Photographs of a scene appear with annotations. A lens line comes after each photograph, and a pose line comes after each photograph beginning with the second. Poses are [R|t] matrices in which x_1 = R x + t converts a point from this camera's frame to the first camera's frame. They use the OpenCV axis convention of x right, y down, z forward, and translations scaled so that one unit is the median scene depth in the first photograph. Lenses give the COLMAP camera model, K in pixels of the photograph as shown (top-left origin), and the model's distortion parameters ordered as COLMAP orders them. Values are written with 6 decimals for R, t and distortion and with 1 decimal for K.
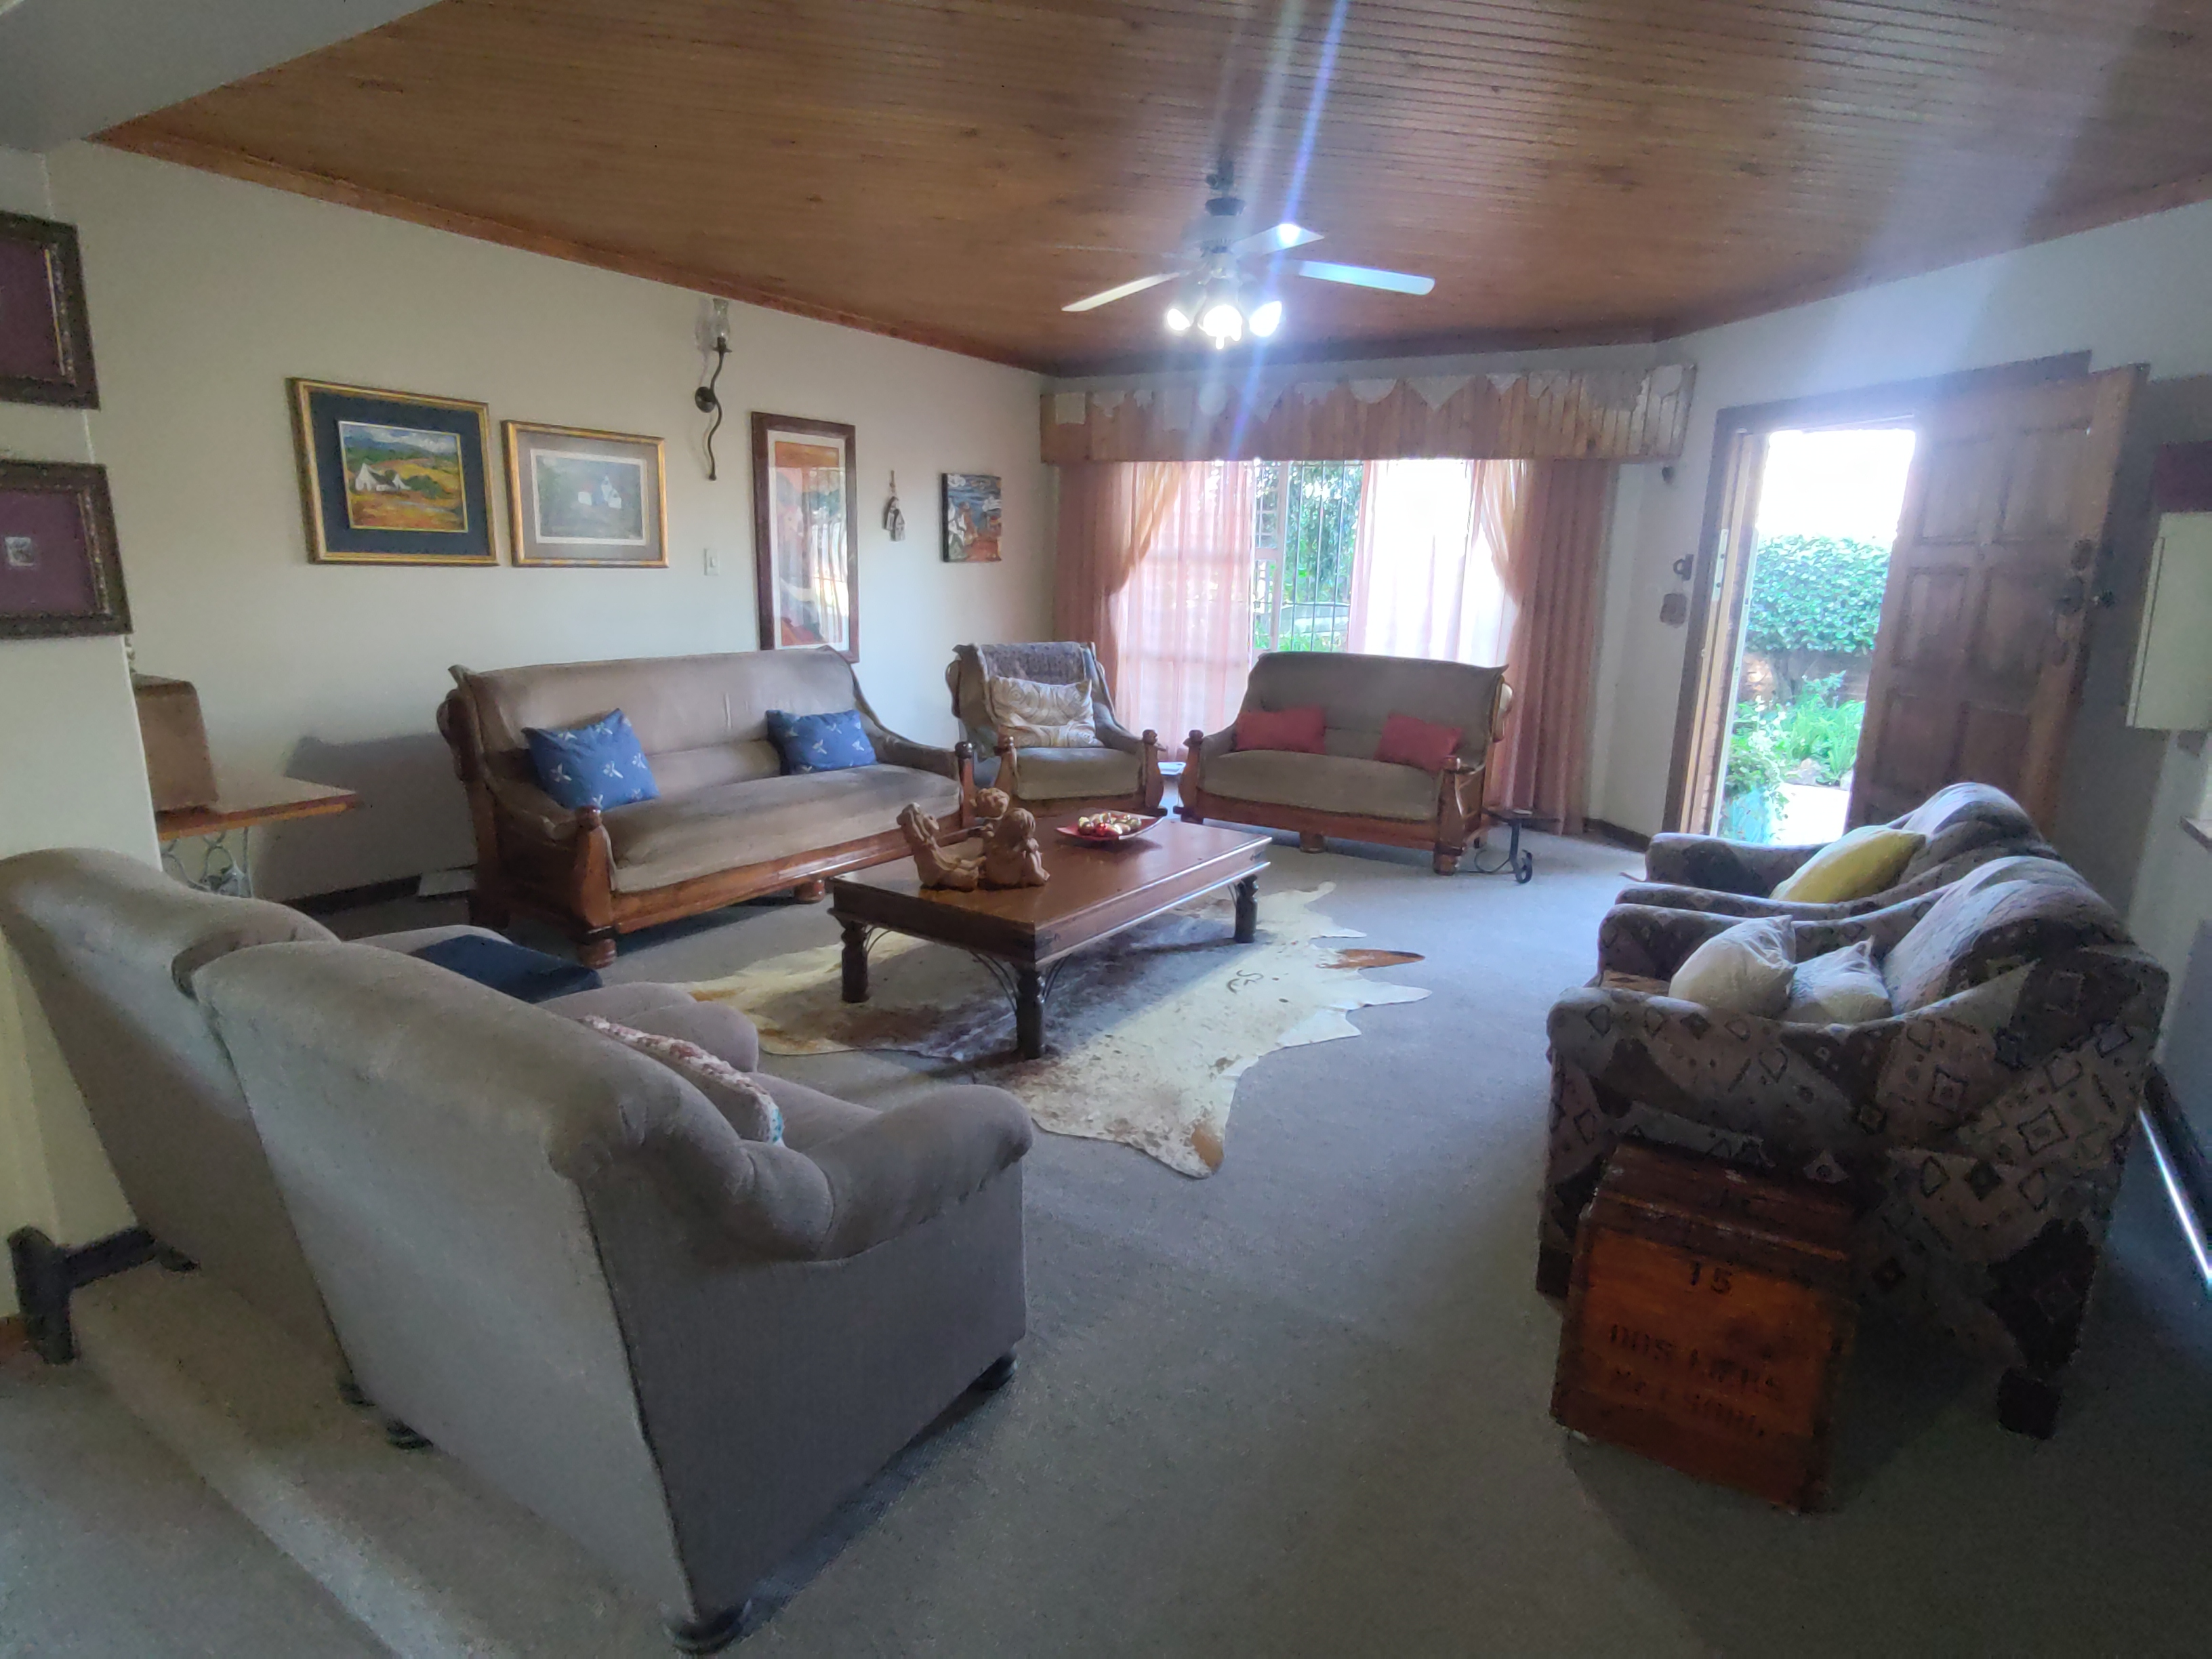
lens RADIAL K [[1199.4, 0, 1094.3], [0, 1199.4, 848.4], [0, 0, 1]] dist [-0.006413, 0.004797]
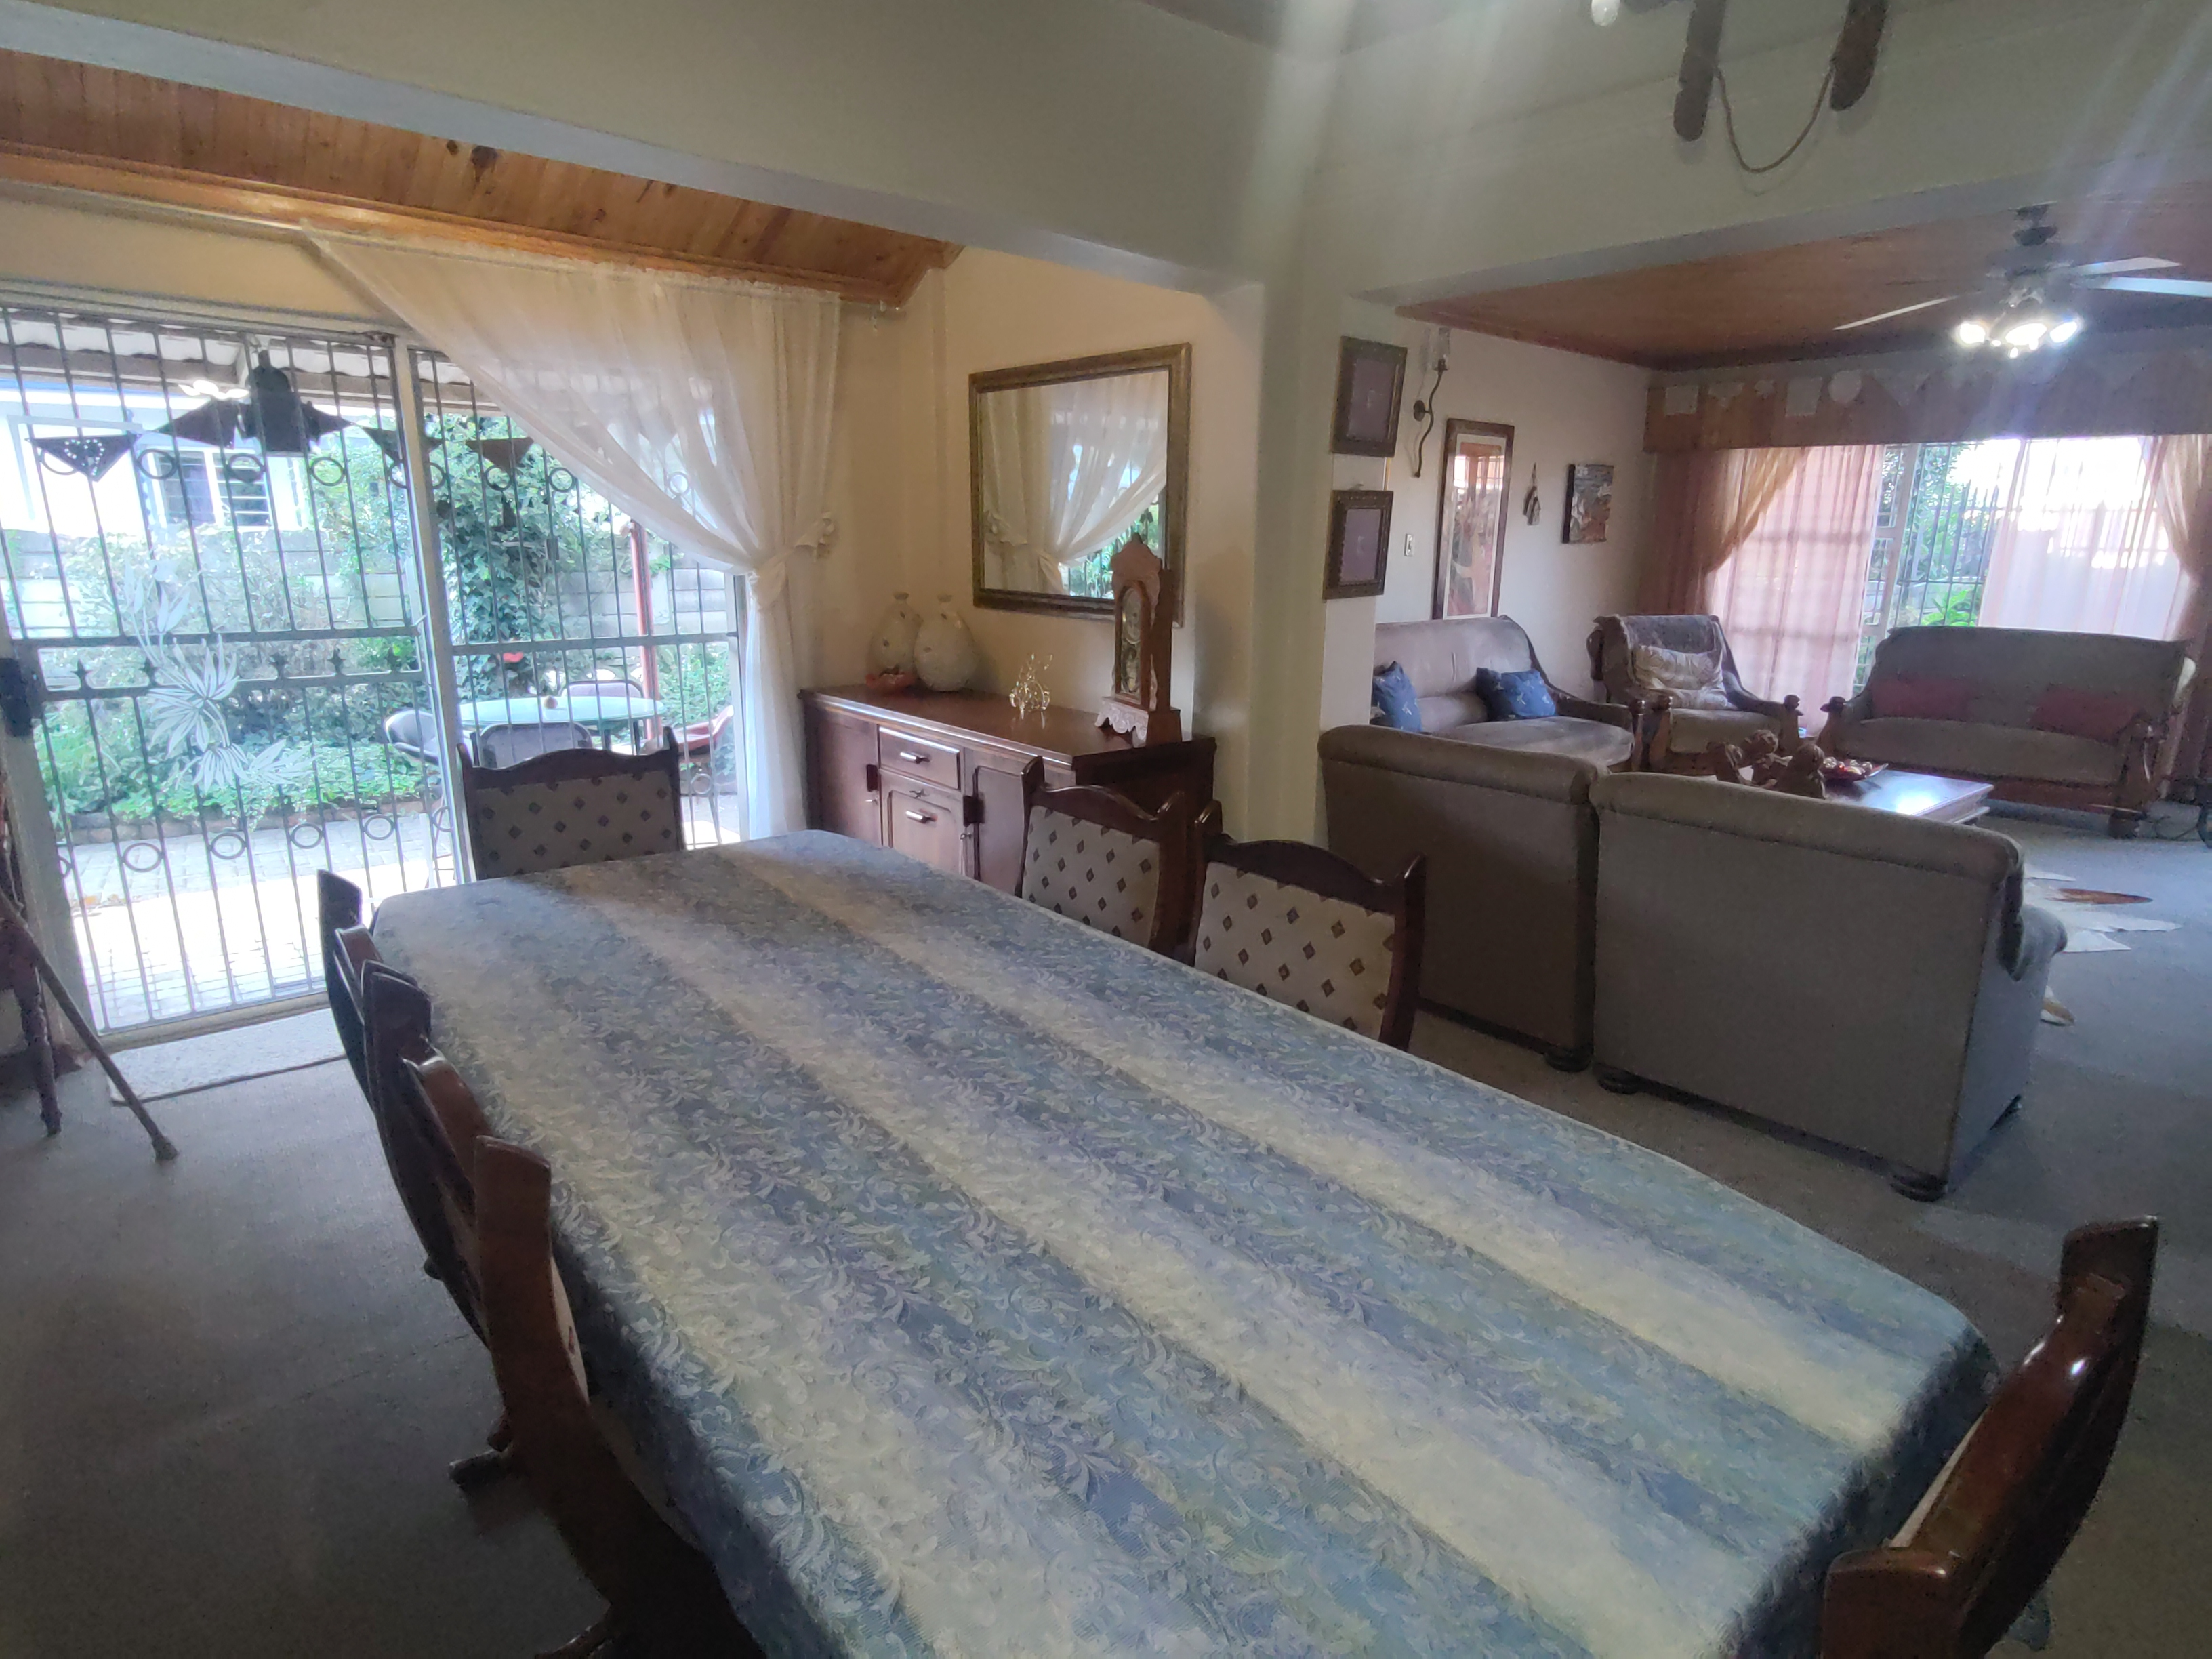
lens RADIAL K [[1199.4, 0, 1094.3], [0, 1199.4, 848.4], [0, 0, 1]] dist [-0.006413, 0.004797]
pose [[0.957734, 0.060583, -0.281202, -0.238750], [-0.056626, 0.998149, 0.022181, 0.050992], [0.282025, -0.005320, 0.959392, -0.223499]]
